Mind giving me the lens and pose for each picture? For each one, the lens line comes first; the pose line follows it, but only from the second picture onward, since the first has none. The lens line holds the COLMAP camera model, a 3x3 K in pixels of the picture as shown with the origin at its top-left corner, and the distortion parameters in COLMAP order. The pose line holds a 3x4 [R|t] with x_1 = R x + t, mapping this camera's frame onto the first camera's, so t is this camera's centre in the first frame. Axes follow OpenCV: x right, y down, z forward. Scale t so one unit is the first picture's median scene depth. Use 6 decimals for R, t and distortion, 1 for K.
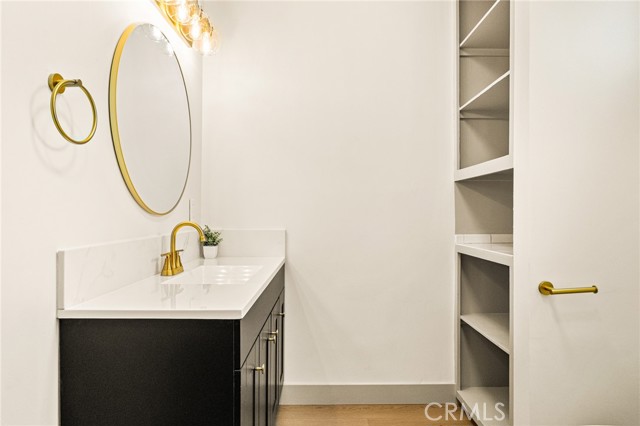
lens RADIAL K [[404.3, 0, 320.0], [0, 404.3, 213.0], [0, 0, 1]] dist [-0.022018, -0.000883]
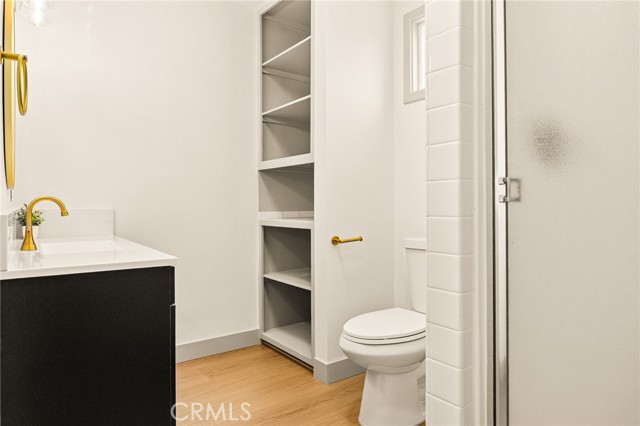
lens RADIAL K [[404.3, 0, 320.0], [0, 404.3, 213.0], [0, 0, 1]] dist [-0.022018, -0.000883]
pose [[0.803721, -0.012418, 0.594877, -0.275696], [0.002203, 0.999837, 0.017896, 0.034388], [-0.595002, -0.013073, 0.803618, -0.148137]]
